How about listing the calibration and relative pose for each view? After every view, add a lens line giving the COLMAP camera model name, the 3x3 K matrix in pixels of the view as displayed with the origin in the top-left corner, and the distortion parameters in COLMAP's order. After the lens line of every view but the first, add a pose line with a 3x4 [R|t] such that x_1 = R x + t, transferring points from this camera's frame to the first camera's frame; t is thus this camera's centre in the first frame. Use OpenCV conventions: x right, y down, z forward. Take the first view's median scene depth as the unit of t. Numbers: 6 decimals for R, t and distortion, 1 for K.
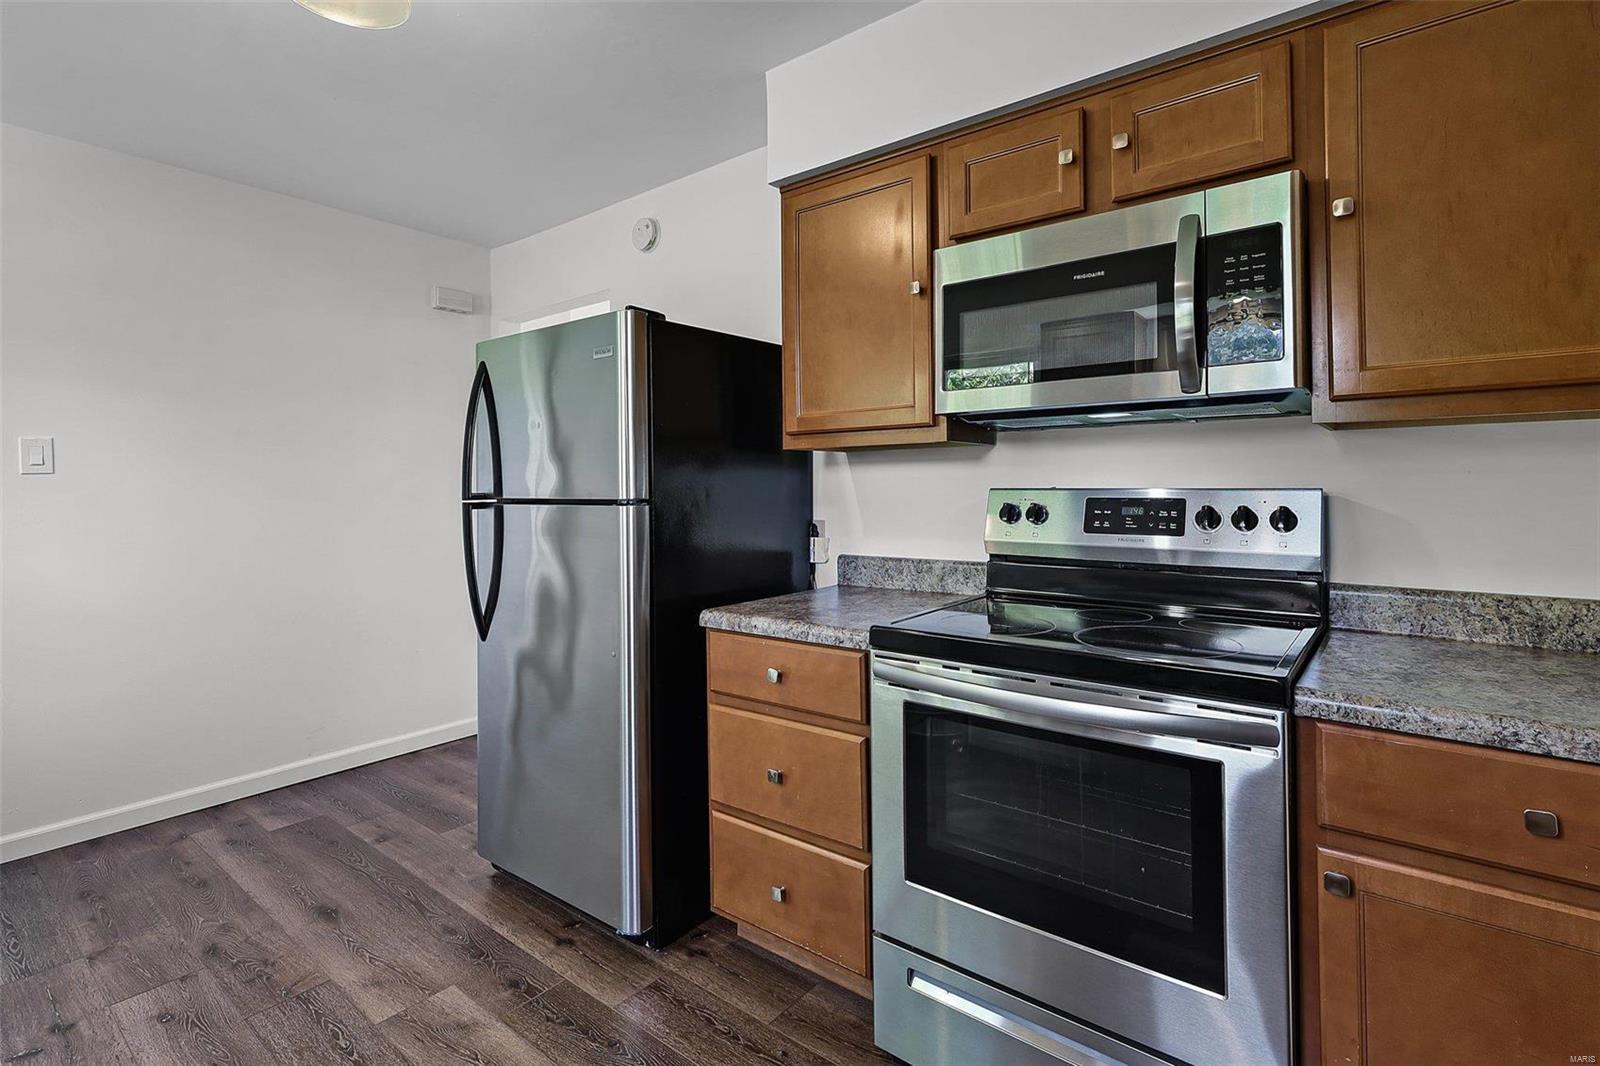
lens RADIAL K [[753.8, 0, 803.6], [0, 753.8, 481.1], [0, 0, 1]] dist [-0.000658, -0.000075]
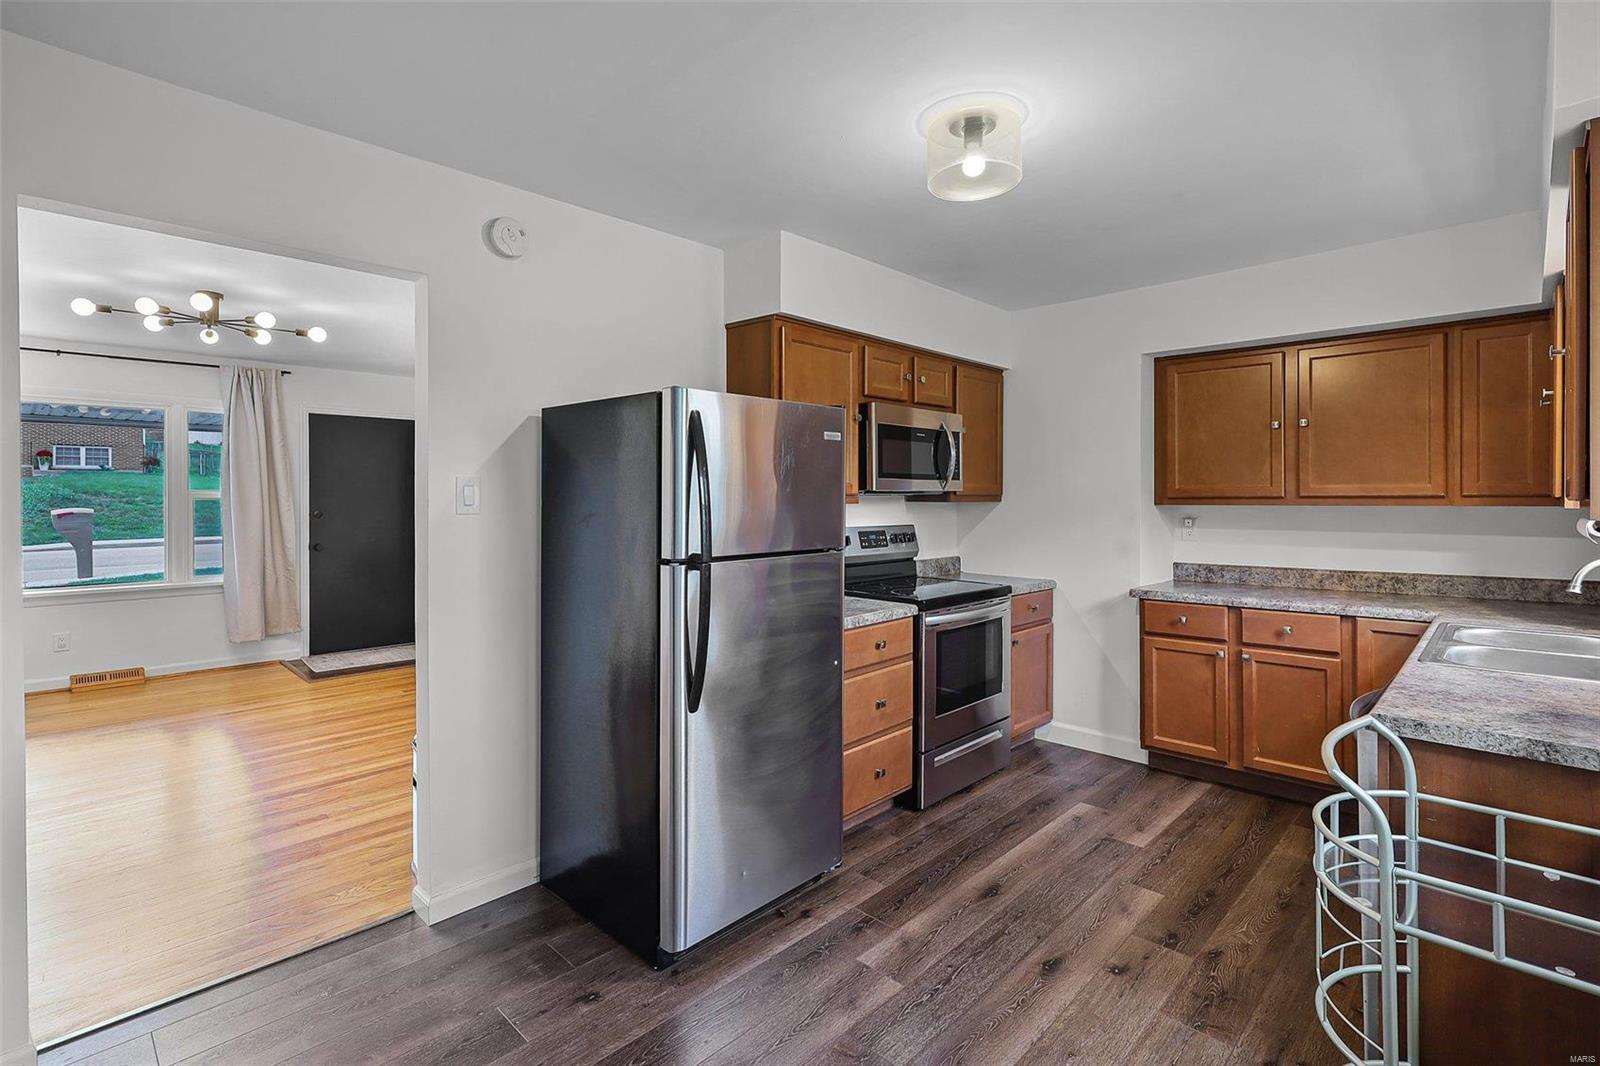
lens RADIAL K [[750.7, 0, 801.1], [0, 750.7, 501.3], [0, 0, 1]] dist [0.000617, 0.000801]
pose [[0.102497, -0.001621, 0.994732, -1.679222], [-0.008501, 0.999961, 0.002505, -0.064377], [-0.994697, -0.008713, 0.102480, 0.979303]]
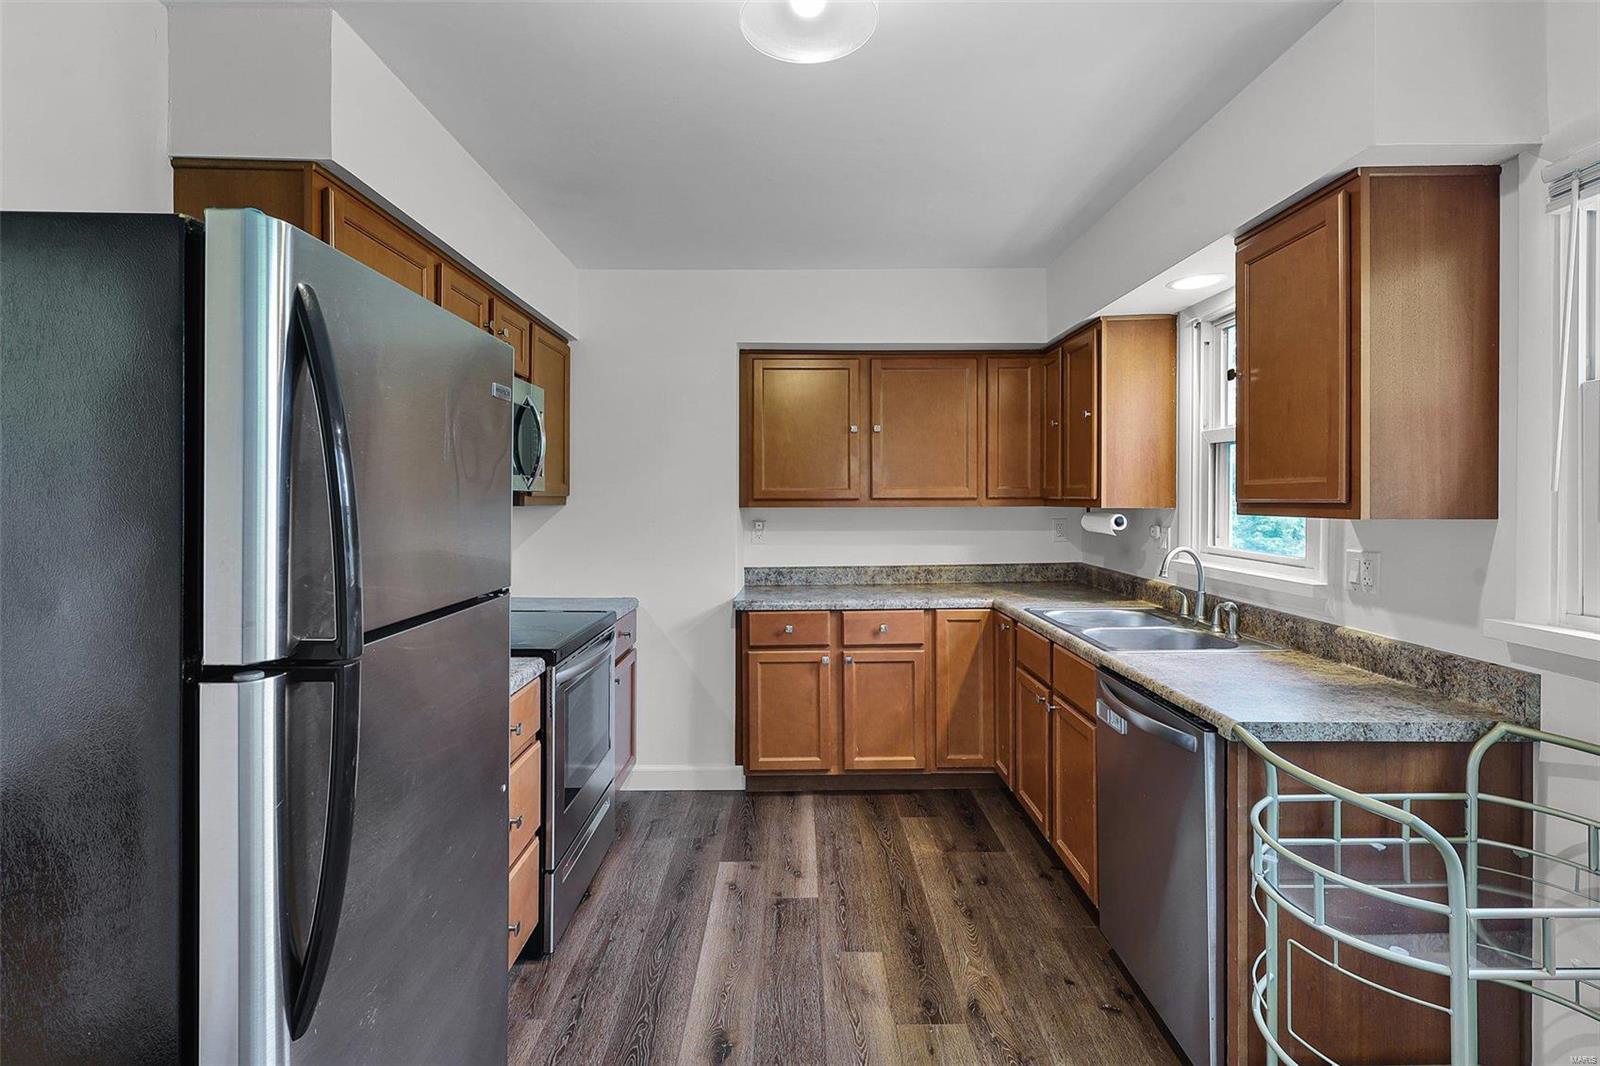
lens RADIAL K [[750.7, 0, 801.1], [0, 750.7, 501.3], [0, 0, 1]] dist [0.000617, 0.000801]
pose [[-0.624228, 0.001616, 0.781241, -1.092819], [-0.002867, 0.999986, -0.004359, -0.065646], [-0.781237, -0.004961, -0.624214, 1.320695]]
